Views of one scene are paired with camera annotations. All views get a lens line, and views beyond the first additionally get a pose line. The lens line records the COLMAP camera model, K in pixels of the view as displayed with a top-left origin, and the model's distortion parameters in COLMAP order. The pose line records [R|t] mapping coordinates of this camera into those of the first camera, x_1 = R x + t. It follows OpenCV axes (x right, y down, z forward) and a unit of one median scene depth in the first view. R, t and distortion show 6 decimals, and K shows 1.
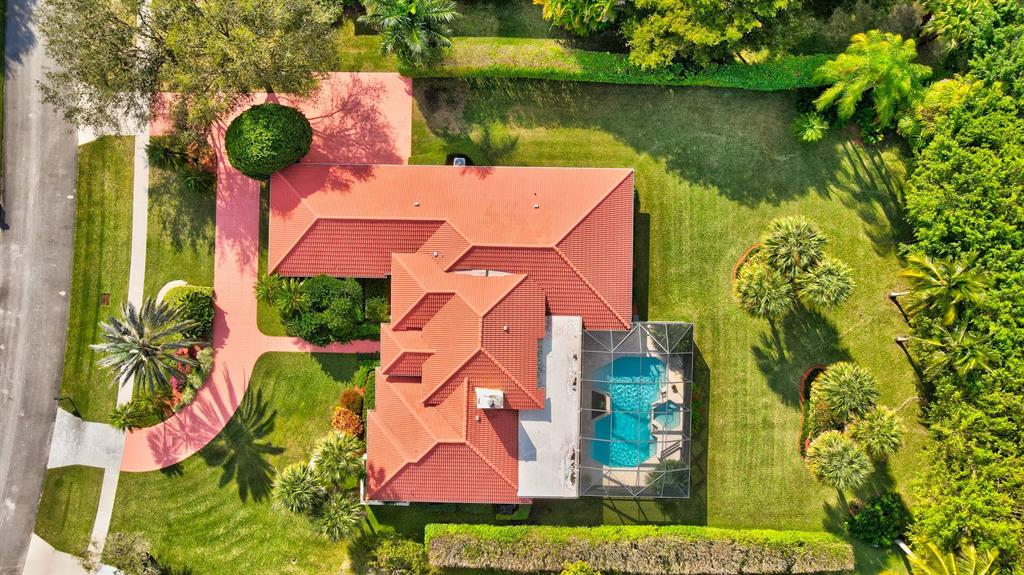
lens RADIAL K [[759.6, 0, 498.3], [0, 759.6, 286.7], [0, 0, 1]] dist [-0.004053, 0.000600]
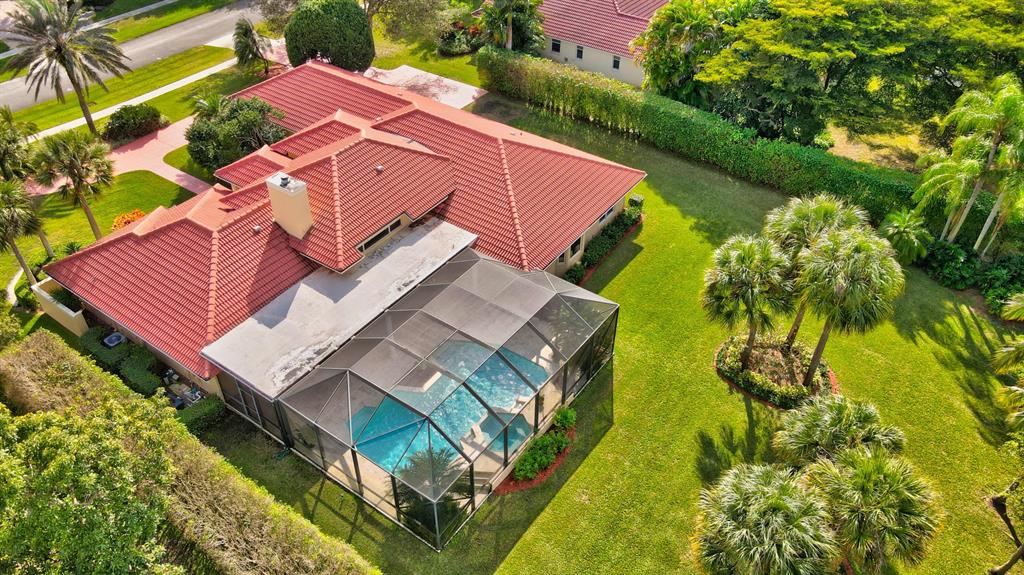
lens RADIAL K [[759.6, 0, 498.3], [0, 759.6, 286.7], [0, 0, 1]] dist [-0.004053, 0.000600]
pose [[0.819355, 0.375628, -0.433083, 0.434738], [-0.573284, 0.539299, -0.616849, 0.471066], [0.001855, 0.753698, 0.657218, 0.587160]]
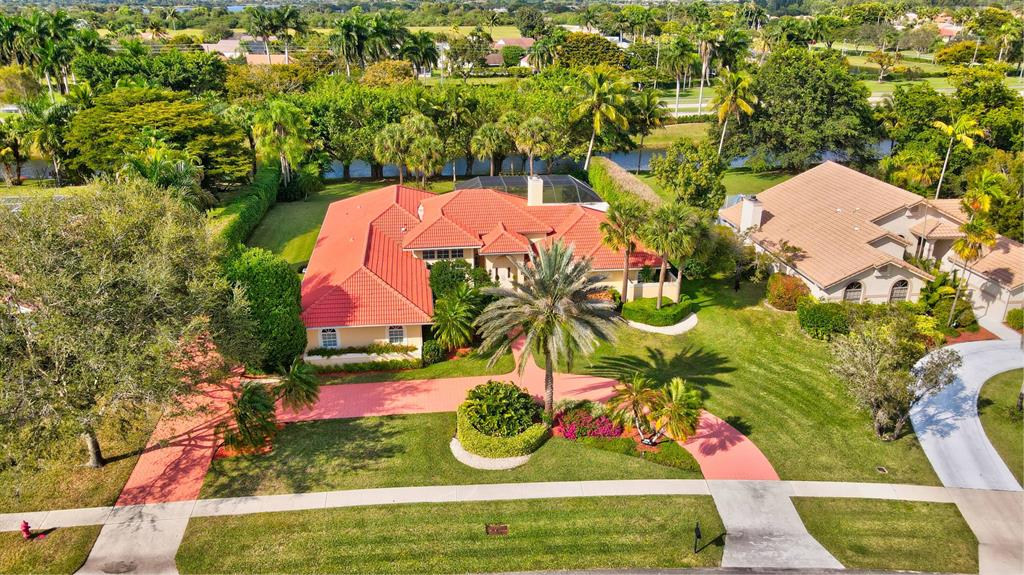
lens RADIAL K [[759.6, 0, 498.3], [0, 759.6, 286.7], [0, 0, 1]] dist [-0.004053, 0.000600]
pose [[-0.132297, -0.343150, 0.929917, -1.035013], [0.991166, -0.036989, 0.127362, -0.047215], [-0.009307, 0.938552, 0.345012, 0.705360]]
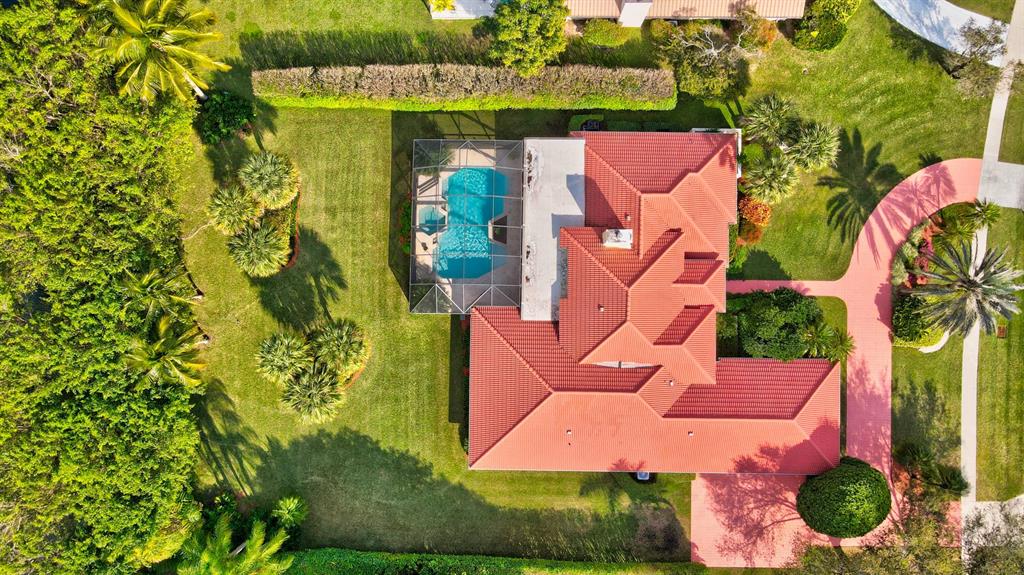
lens RADIAL K [[759.0, 0, 501.6], [0, 759.0, 288.8], [0, 0, 1]] dist [-0.010105, 0.002298]
pose [[-0.999665, 0.005378, 0.025327, 0.110335], [-0.004490, -0.999378, 0.034981, 0.045079], [0.025500, 0.034856, 0.999067, 0.008176]]
